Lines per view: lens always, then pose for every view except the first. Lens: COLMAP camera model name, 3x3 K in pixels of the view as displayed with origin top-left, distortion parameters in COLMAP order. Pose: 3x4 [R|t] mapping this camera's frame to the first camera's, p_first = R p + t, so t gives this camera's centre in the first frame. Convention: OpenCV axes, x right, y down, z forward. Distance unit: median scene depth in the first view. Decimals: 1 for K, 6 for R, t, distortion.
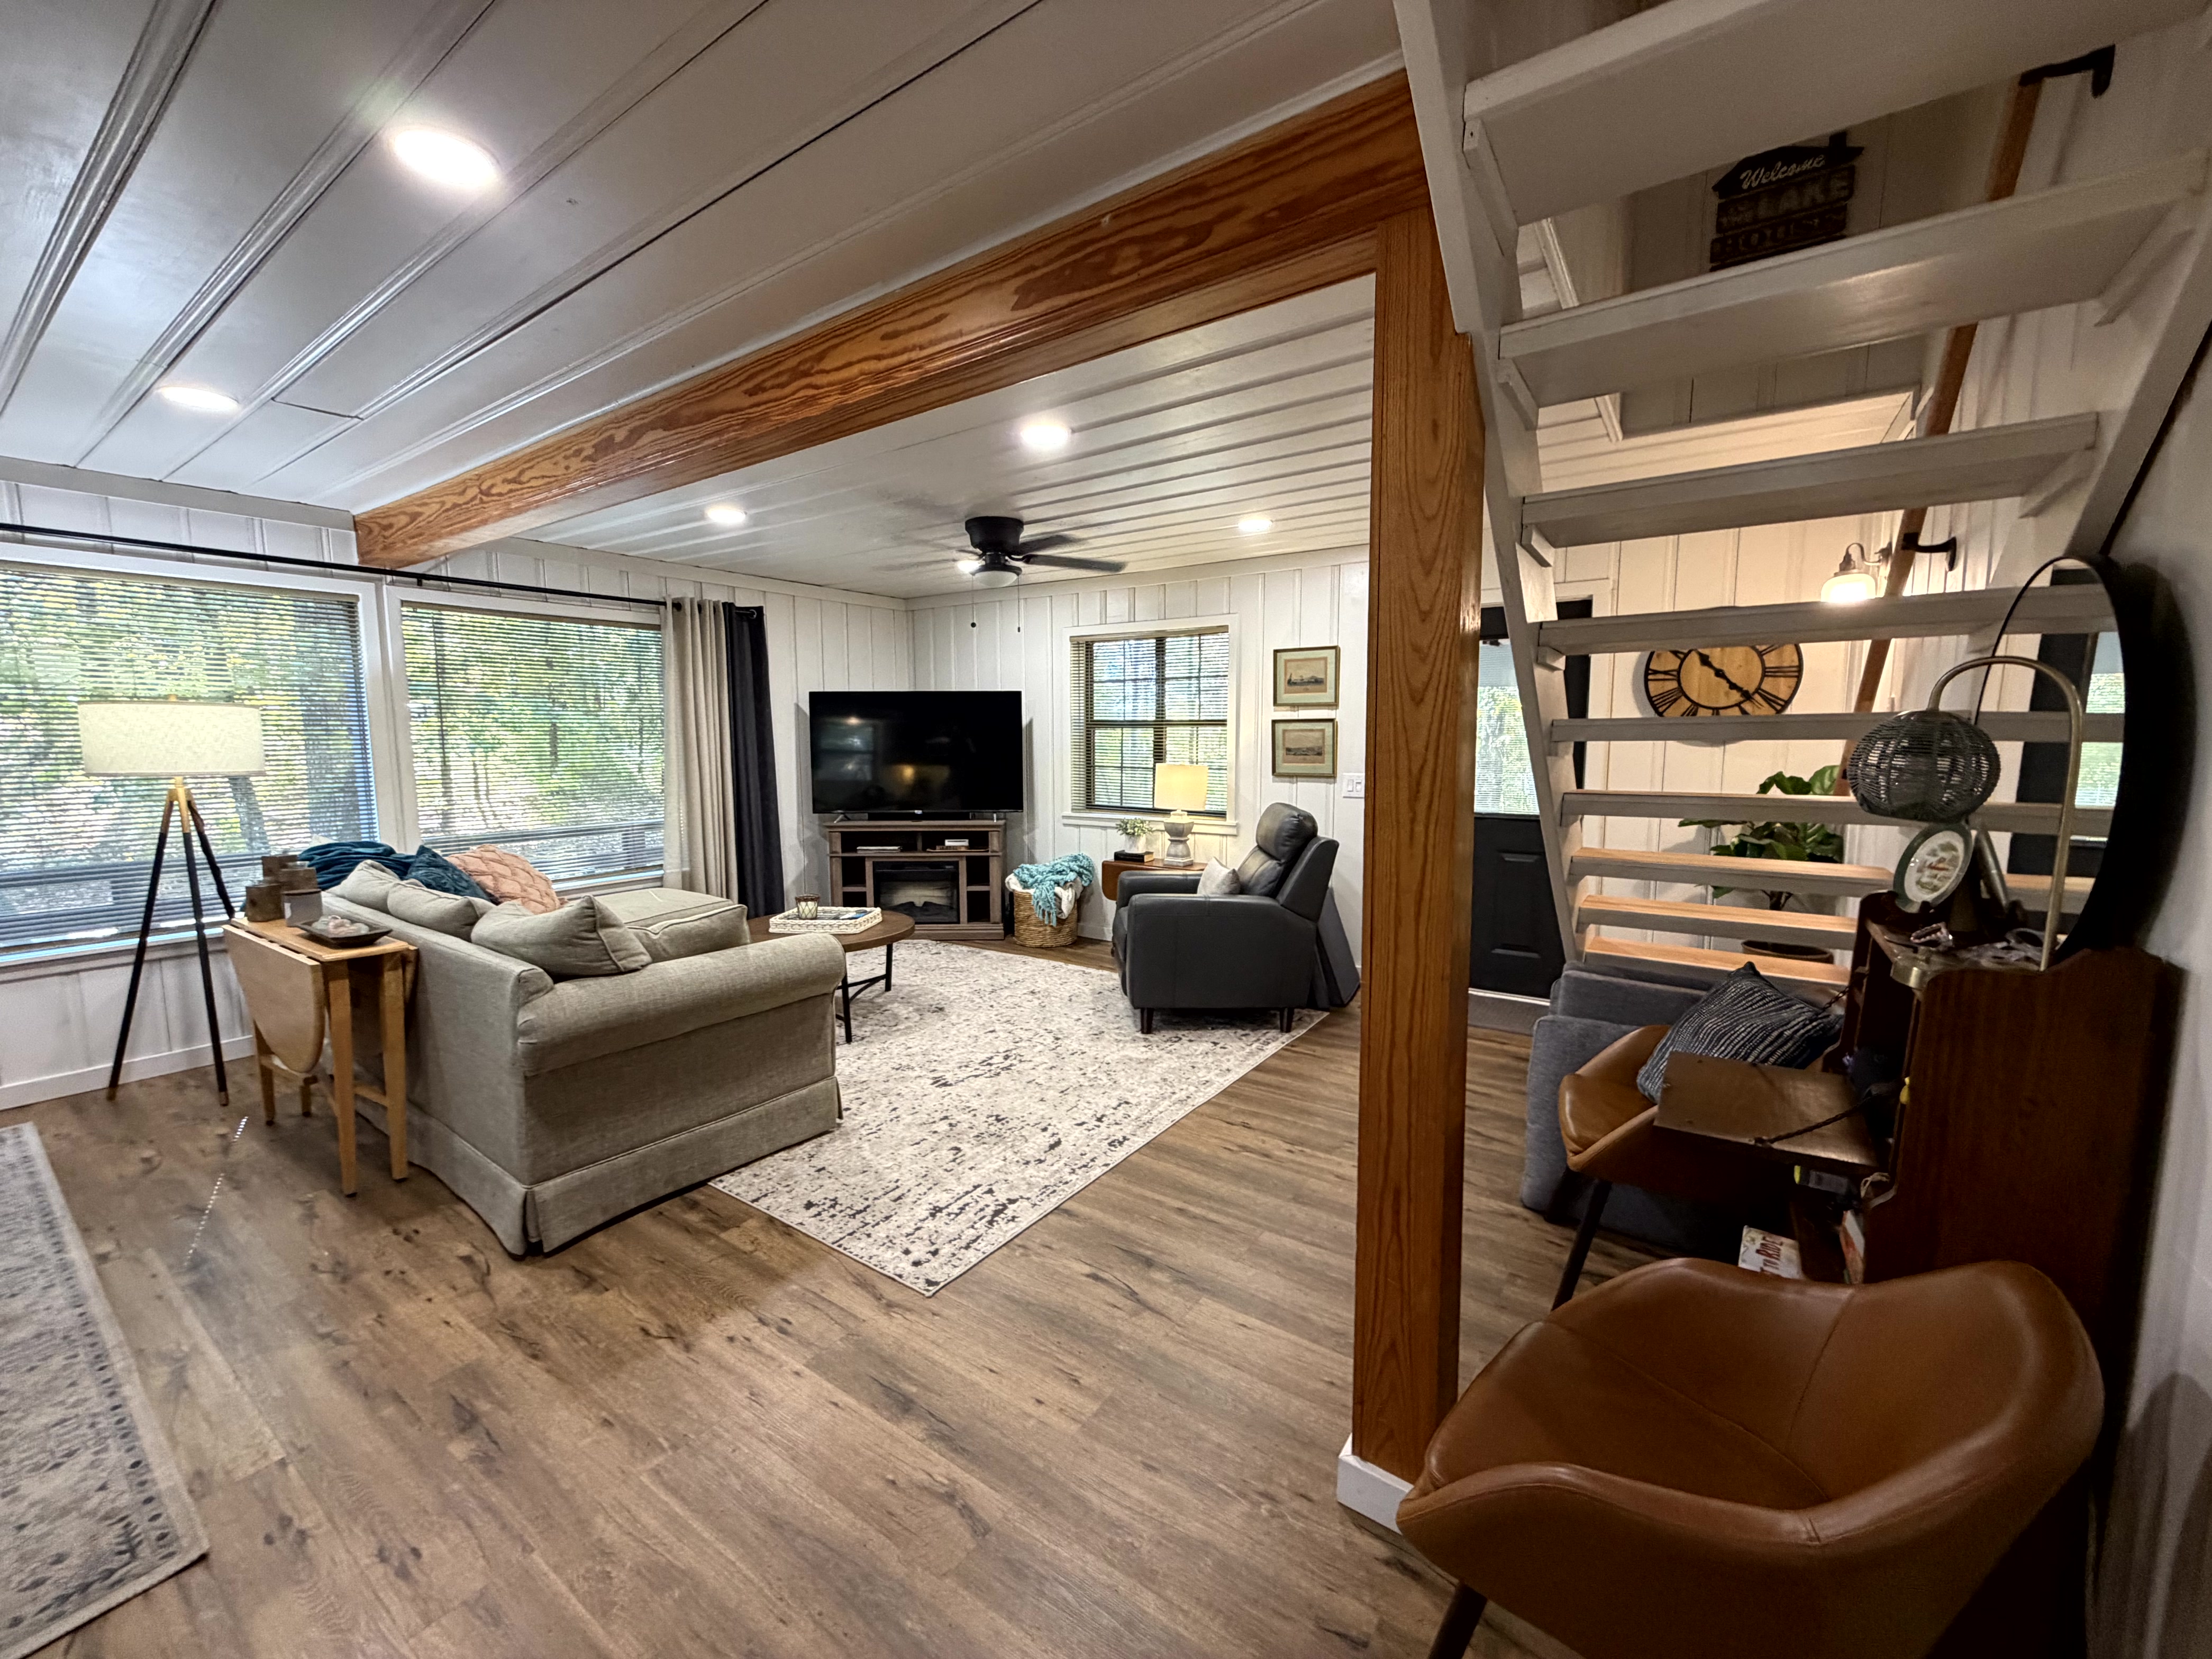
lens RADIAL K [[881.2, 0, 1101.7], [0, 881.2, 825.8], [0, 0, 1]] dist [0.001309, -0.000026]
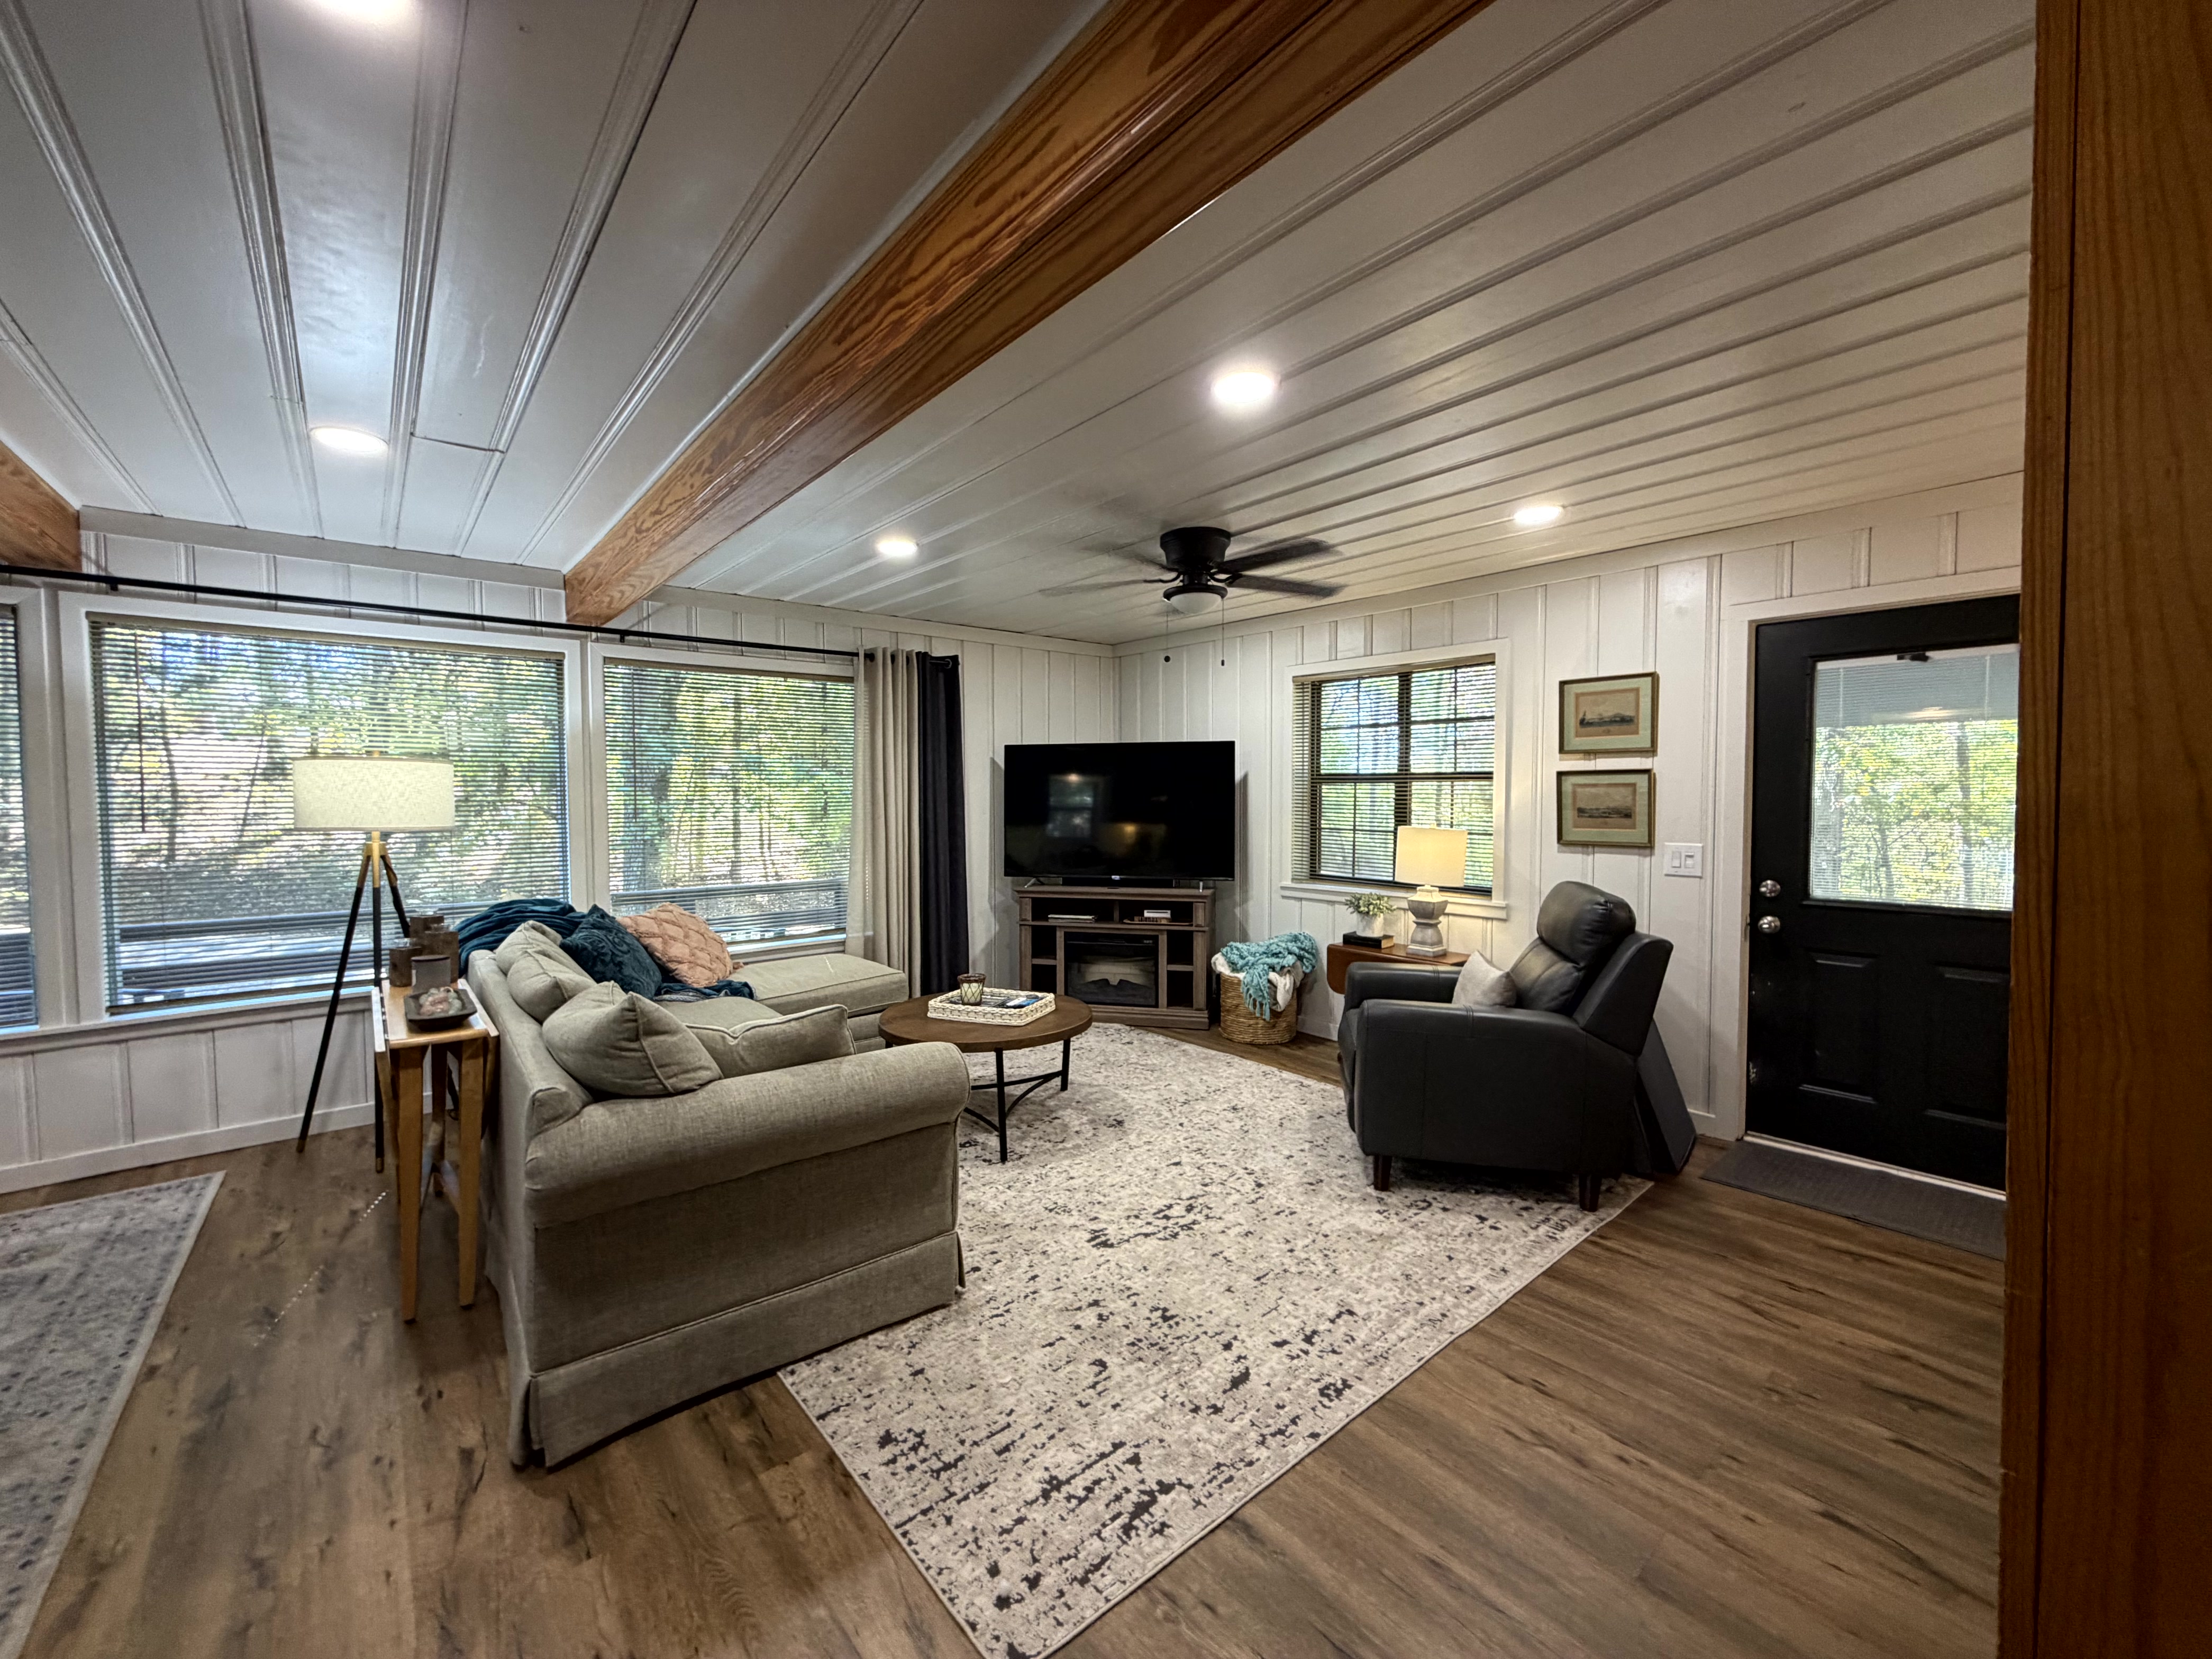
lens RADIAL K [[881.2, 0, 1100.4], [0, 881.2, 828.6], [0, 0, 1]] dist [0.001309, -0.000026]
pose [[0.965390, 0.011436, -0.260561, 0.012513], [-0.027575, 0.997914, -0.058370, -0.019758], [0.259350, 0.063535, 0.963691, 0.209621]]
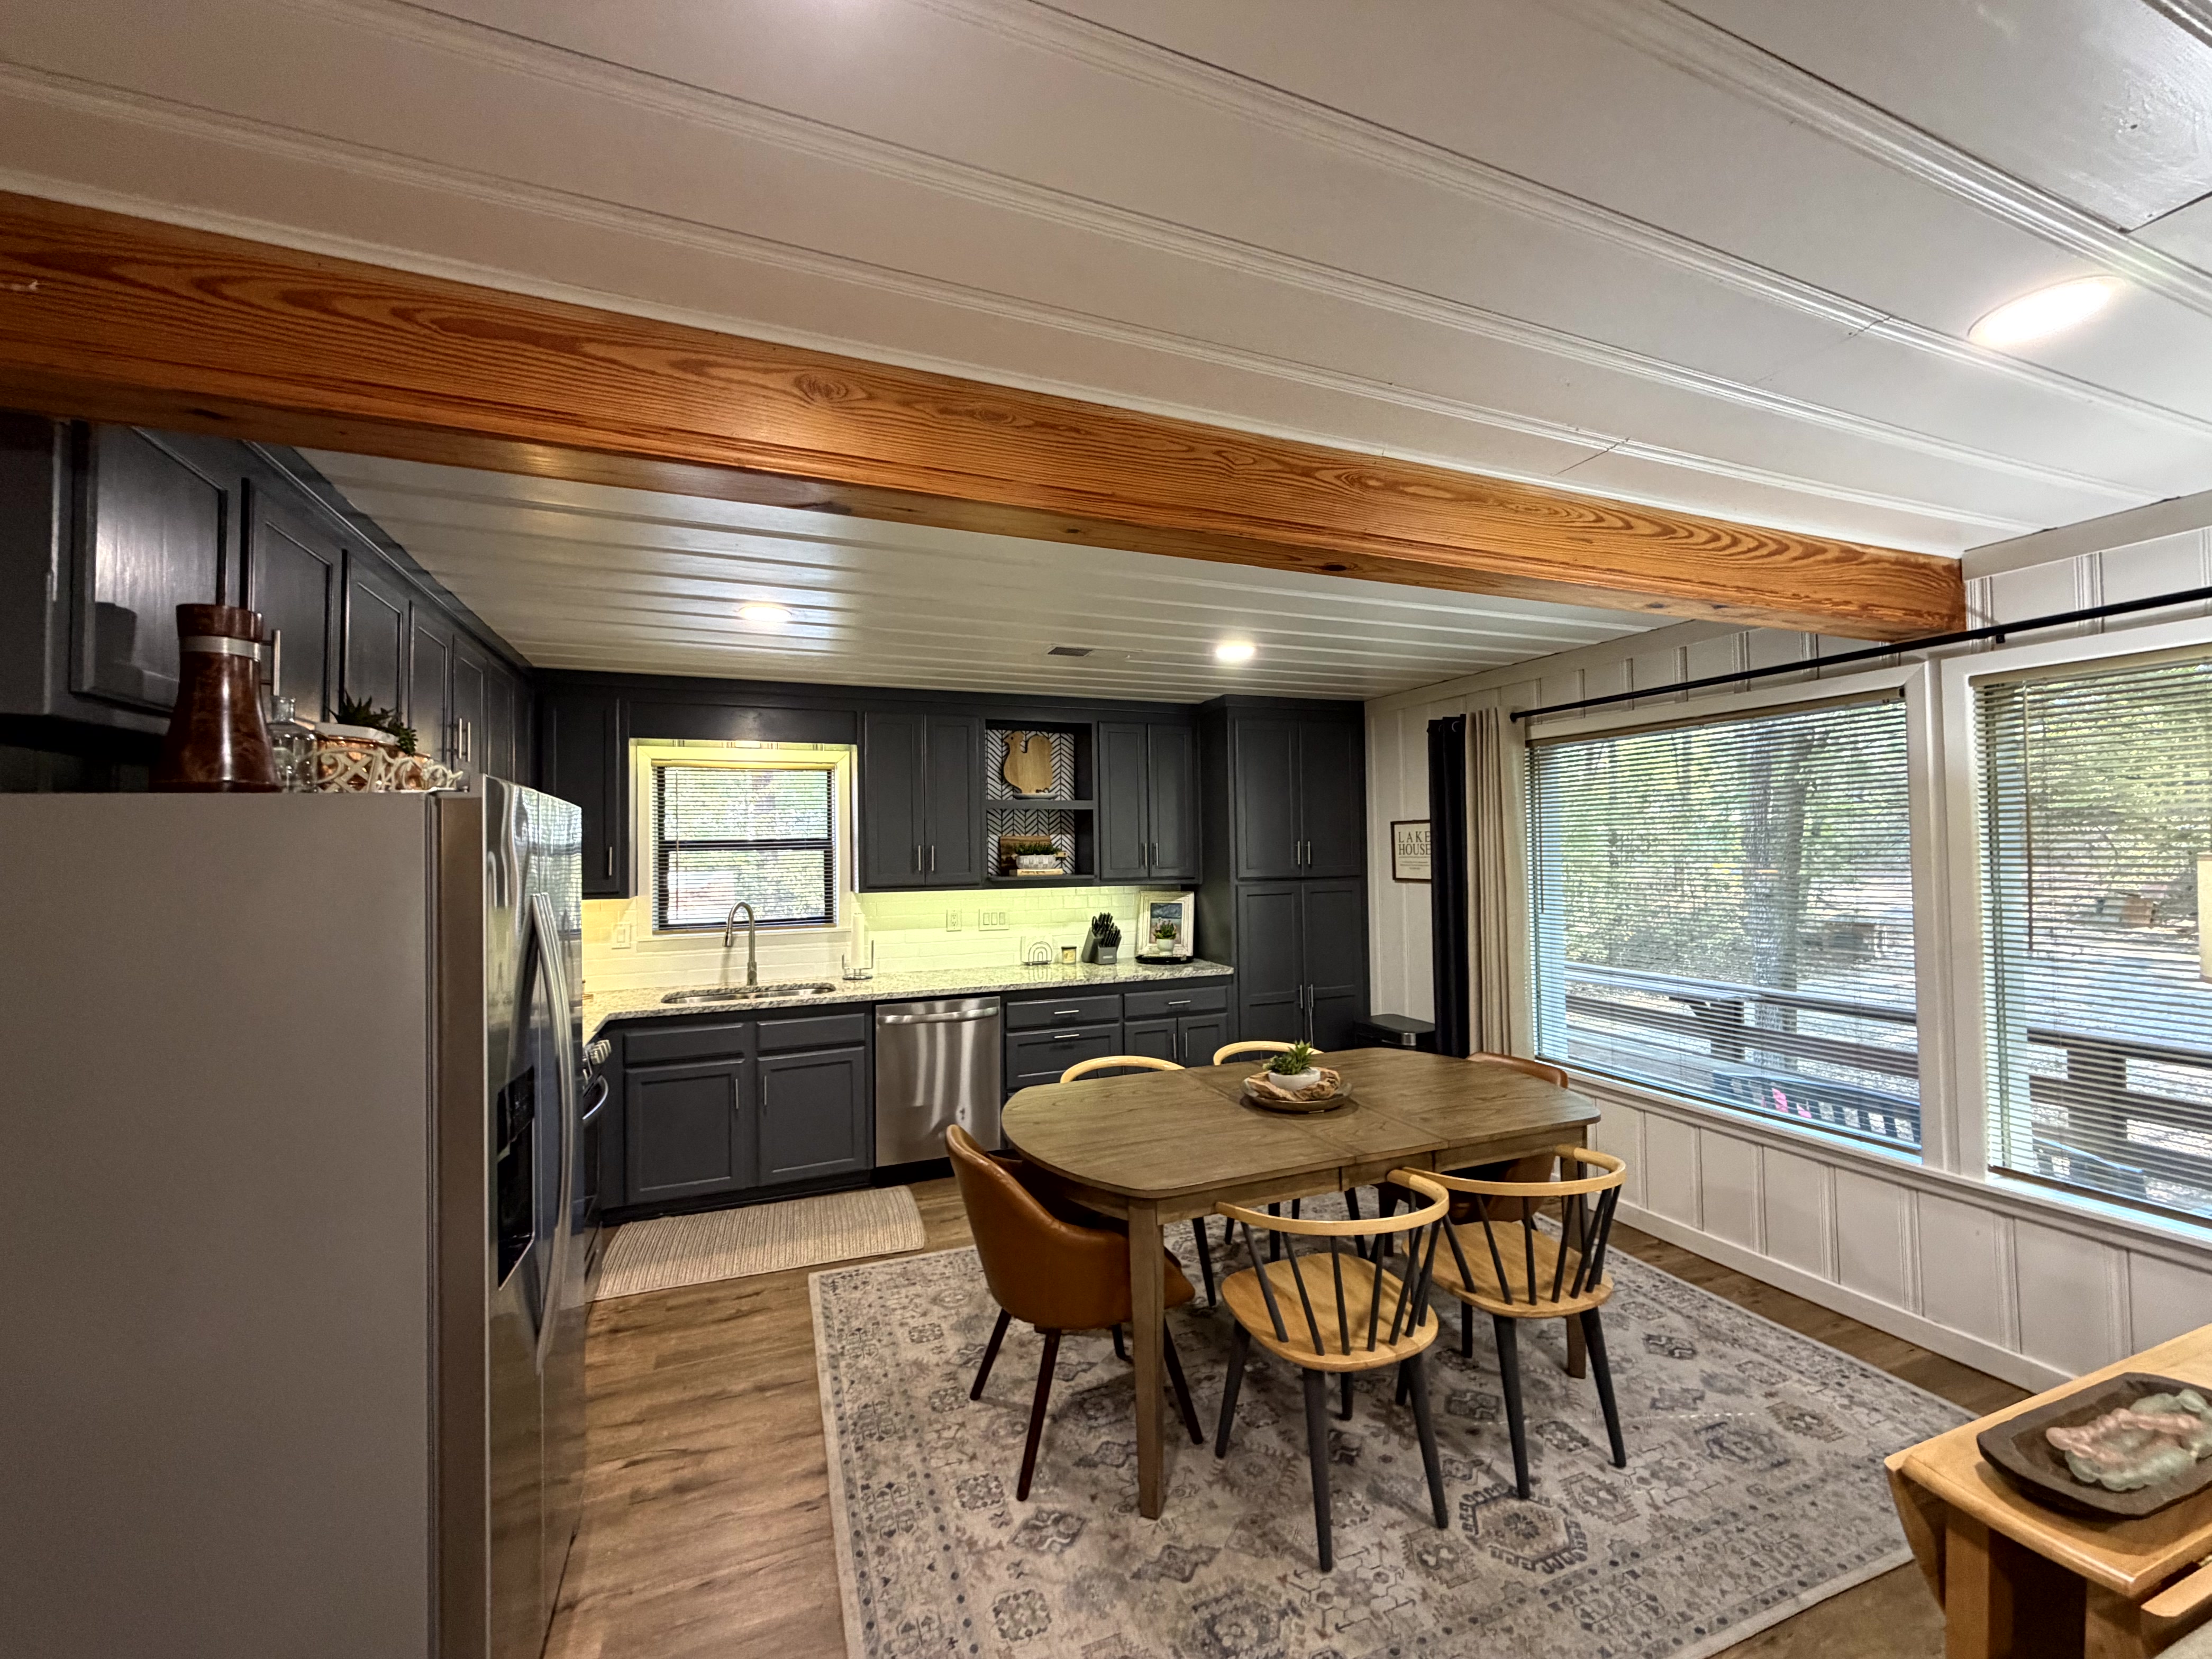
lens RADIAL K [[881.2, 0, 1101.6], [0, 881.2, 828.4], [0, 0, 1]] dist [0.001309, -0.000026]
pose [[-0.553495, -0.009549, -0.832798, -0.176099], [-0.071522, 0.996785, 0.036106, -0.101252], [0.829776, 0.079548, -0.552399, 0.561990]]
